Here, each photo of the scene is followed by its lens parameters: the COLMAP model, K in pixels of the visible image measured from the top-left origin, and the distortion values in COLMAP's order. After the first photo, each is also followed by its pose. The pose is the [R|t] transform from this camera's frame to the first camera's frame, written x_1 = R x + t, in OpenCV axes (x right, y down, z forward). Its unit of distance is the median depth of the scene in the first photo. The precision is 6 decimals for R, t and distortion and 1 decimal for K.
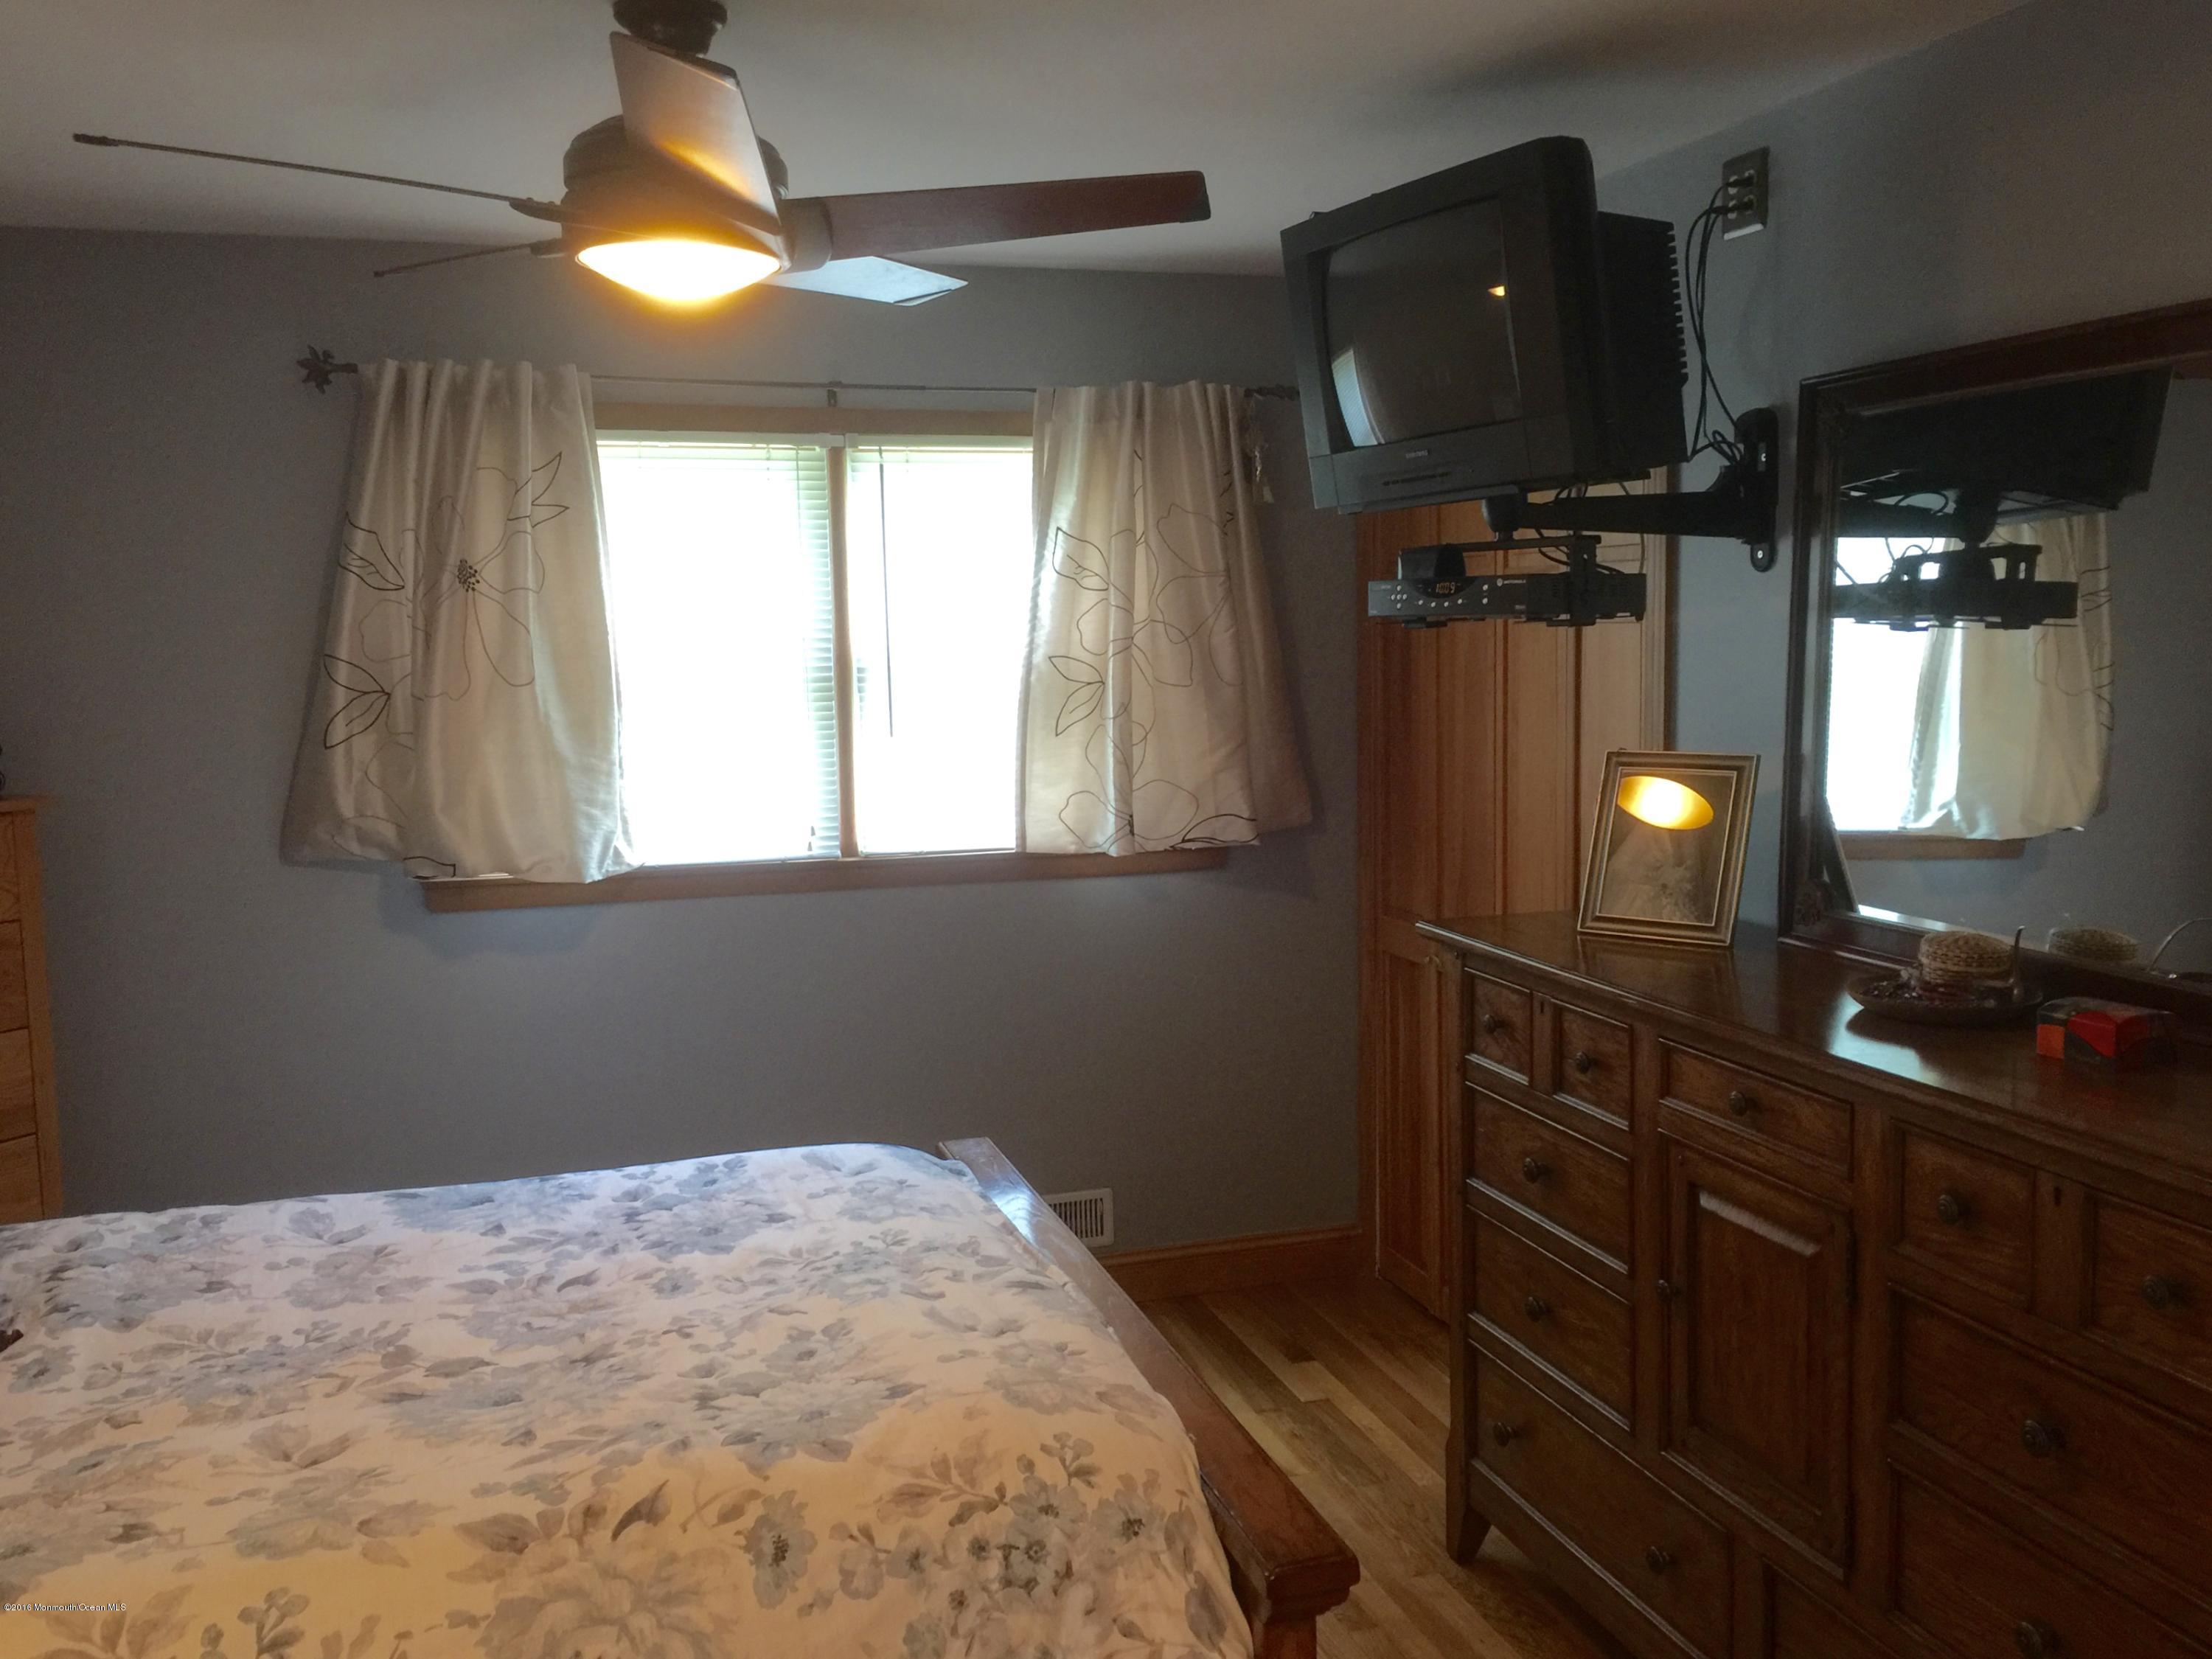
lens RADIAL K [[1948.0, 0, 1101.0], [0, 1948.0, 830.5], [0, 0, 1]] dist [0.070416, -0.103854]
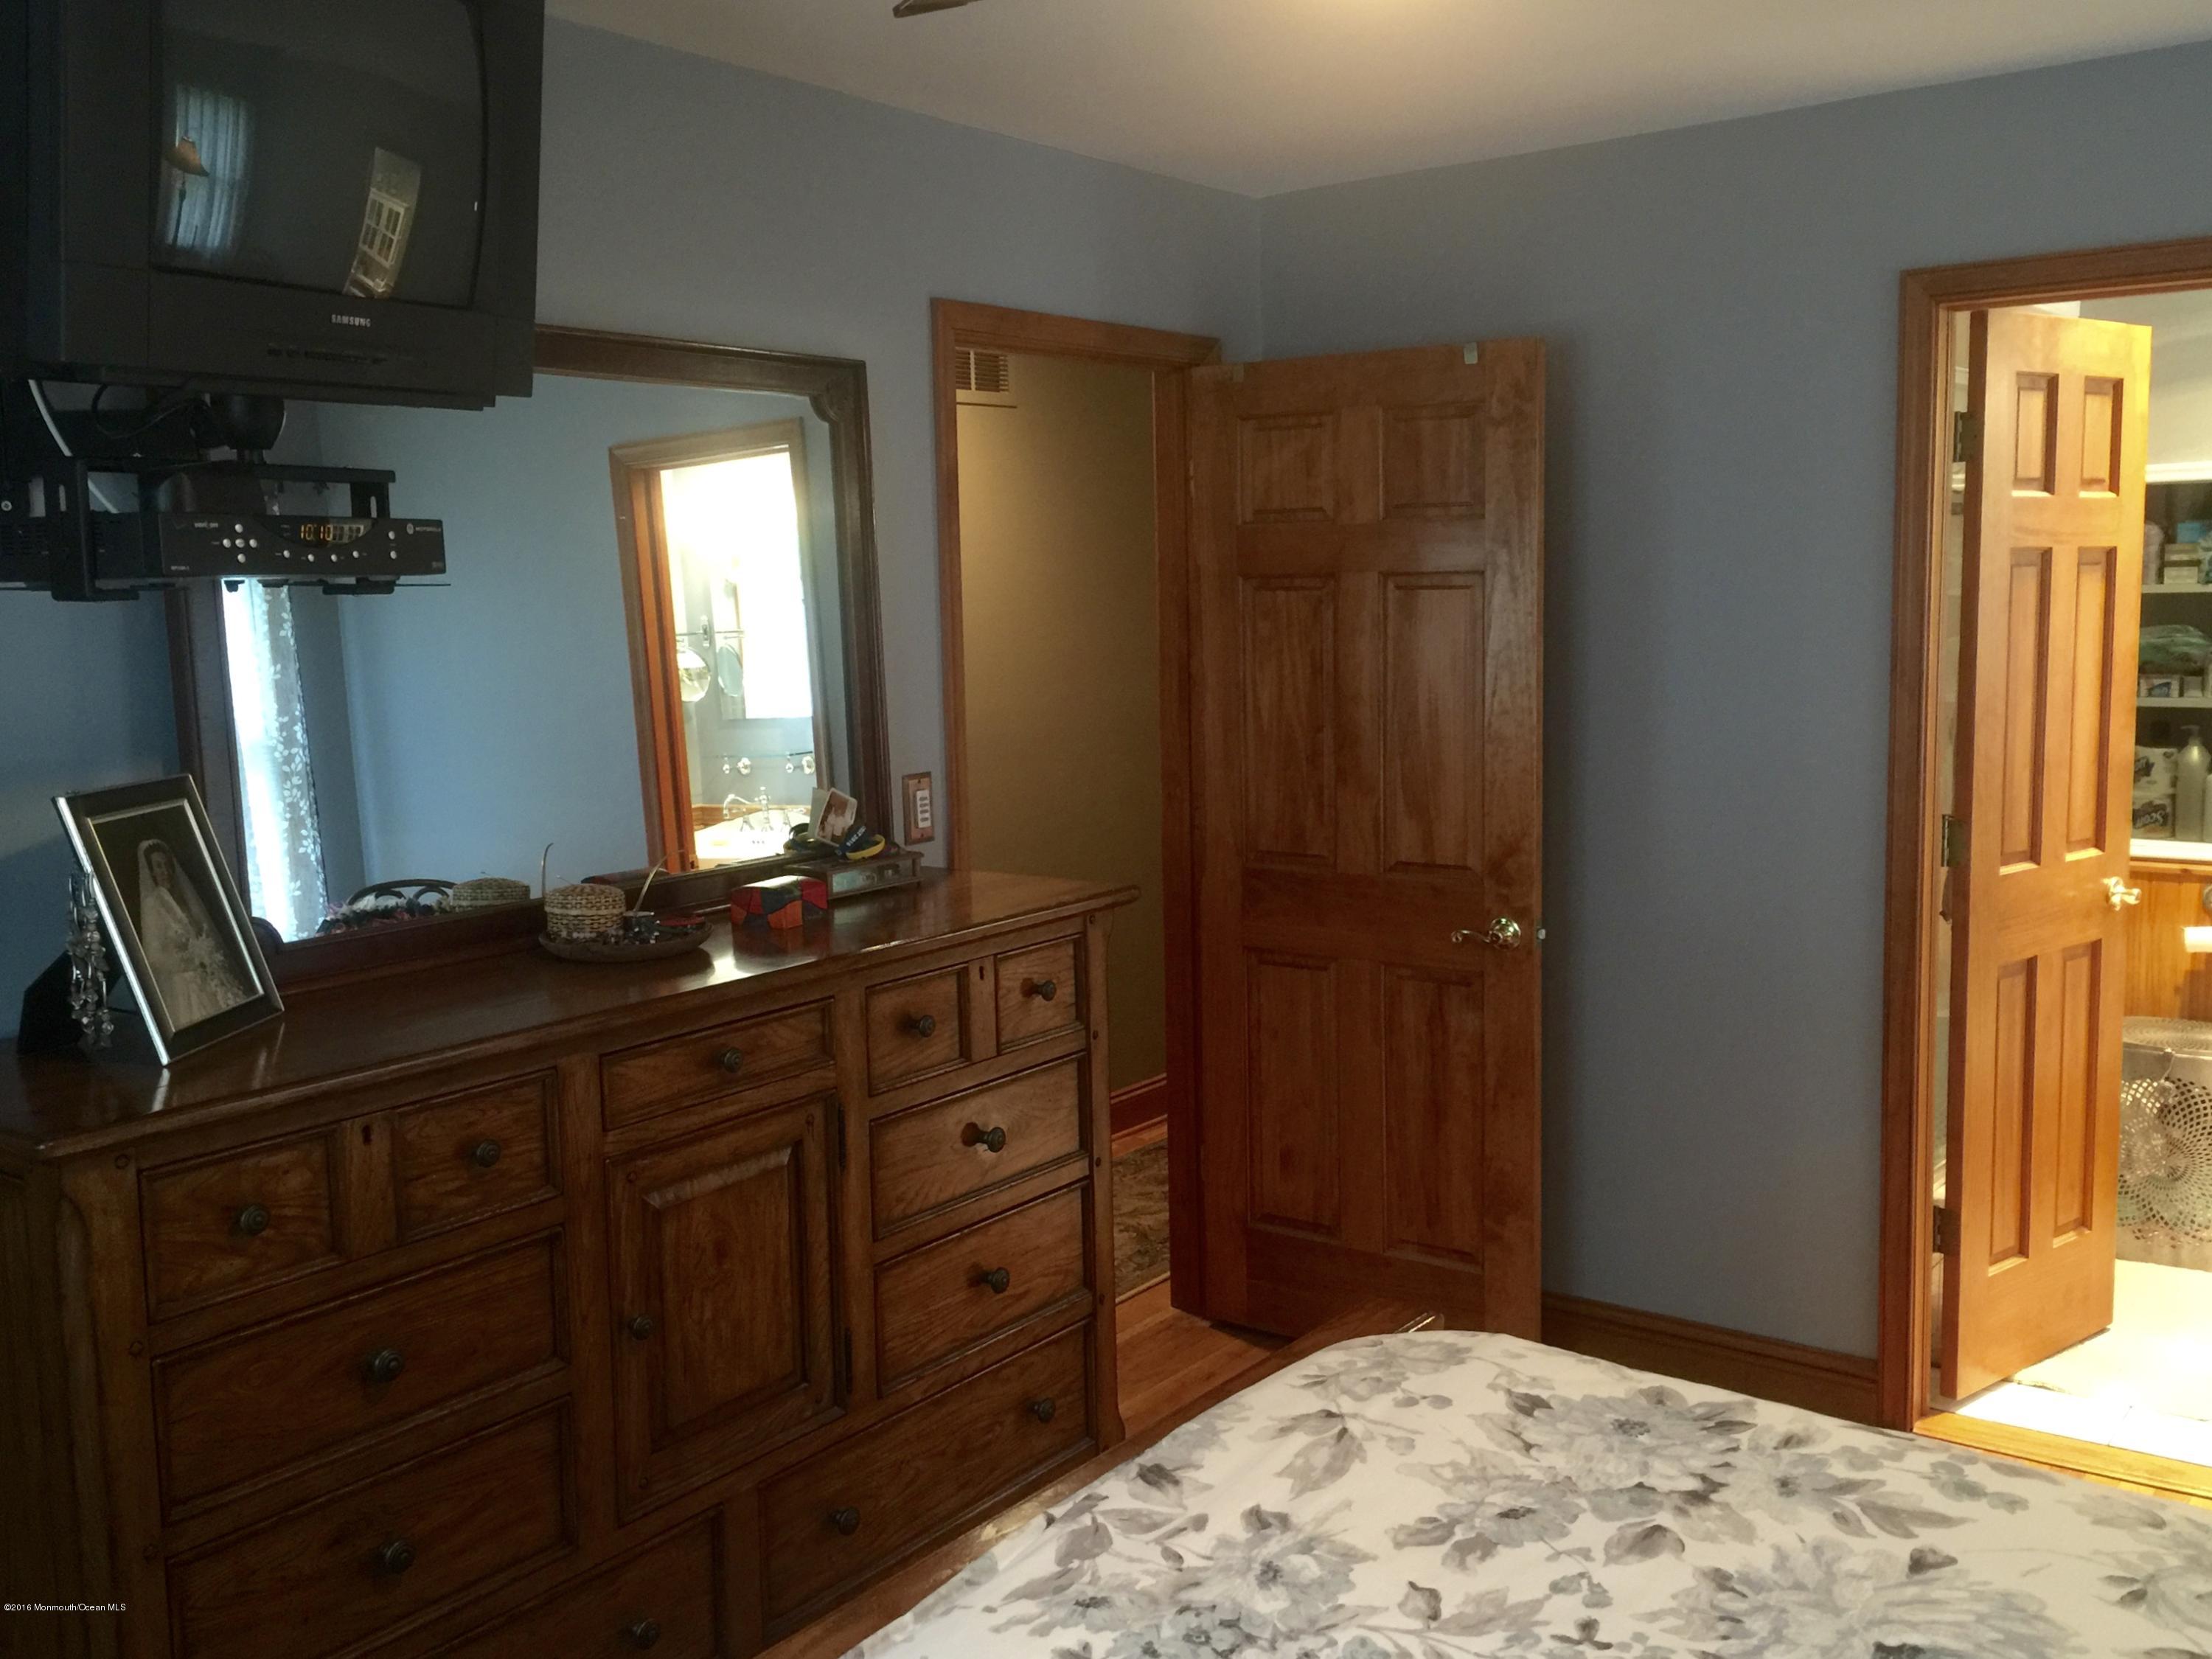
lens RADIAL K [[1948.0, 0, 1092.6], [0, 1948.0, 835.3], [0, 0, 1]] dist [0.070416, -0.103854]
pose [[-0.595897, -0.071792, 0.799845, -0.582410], [0.121006, 0.976597, 0.177808, -0.132650], [-0.793892, 0.202741, -0.573264, 1.412731]]
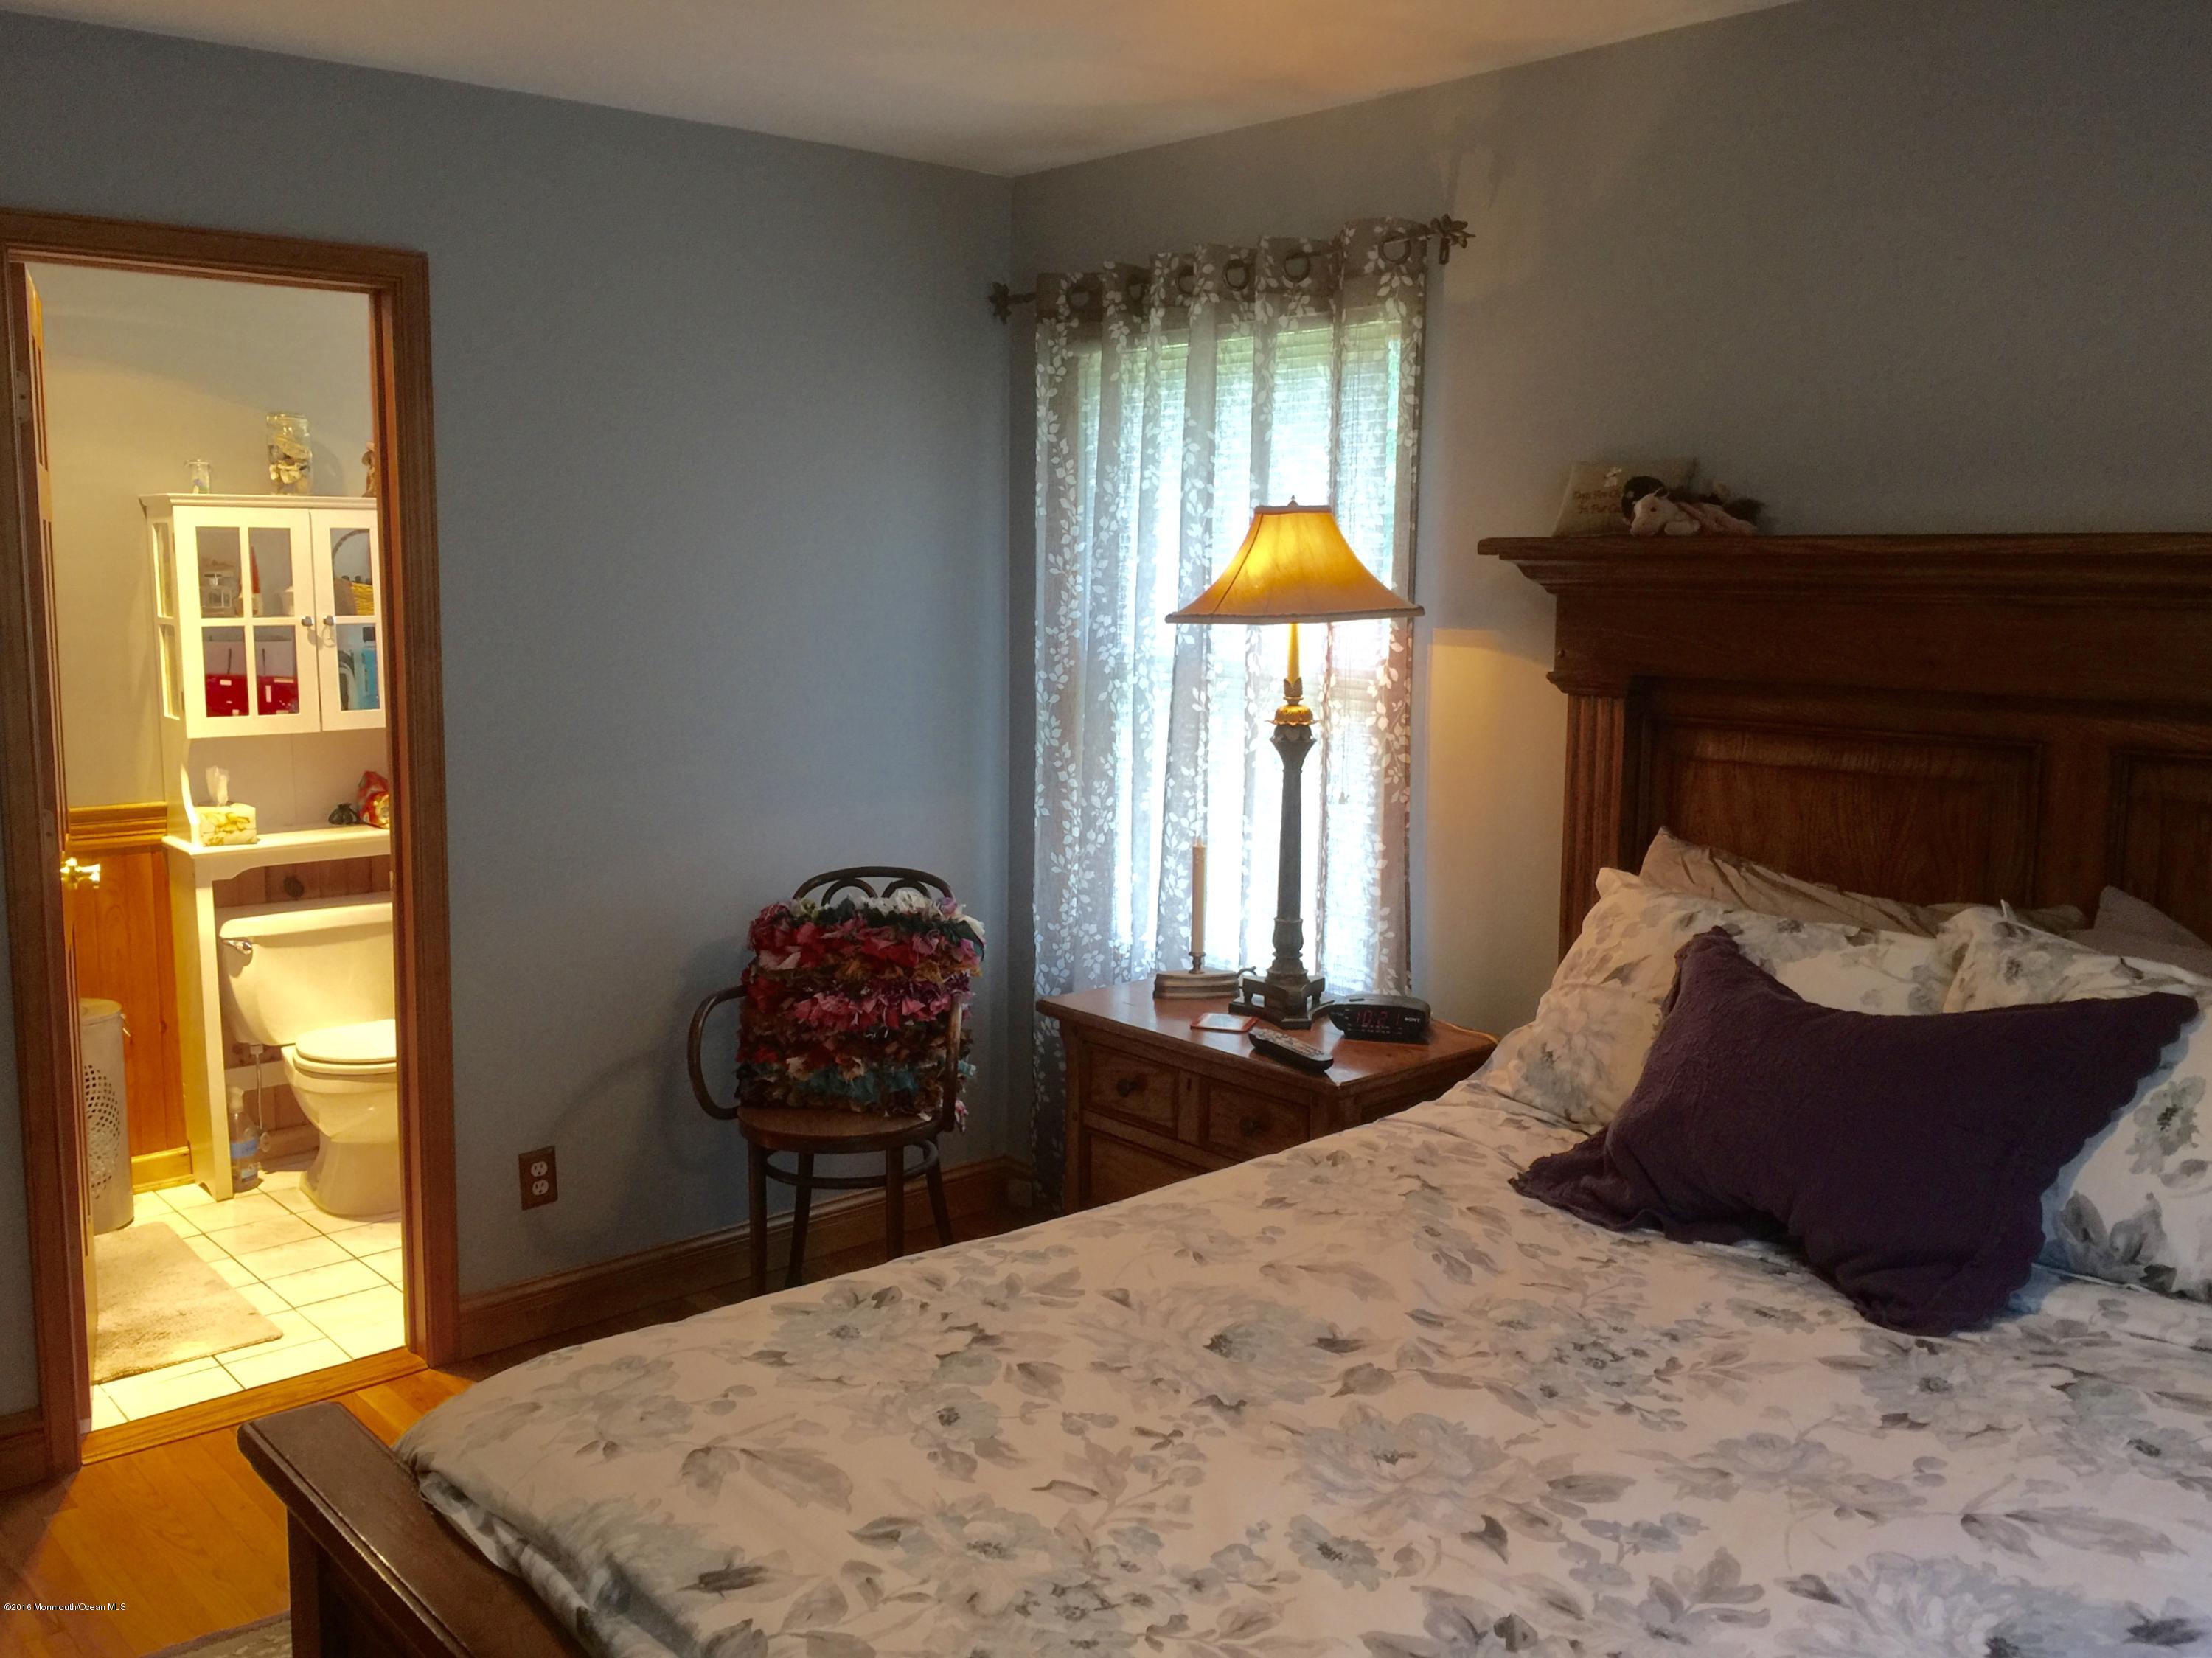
lens RADIAL K [[1947.9, 0, 1093.9], [0, 1947.9, 817.4], [0, 0, 1]] dist [0.070416, -0.103854]
pose [[-0.912236, 0.068302, -0.403930, 0.091411], [-0.034076, 0.969935, 0.240967, -0.147975], [0.408245, 0.233583, -0.882482, 1.552696]]
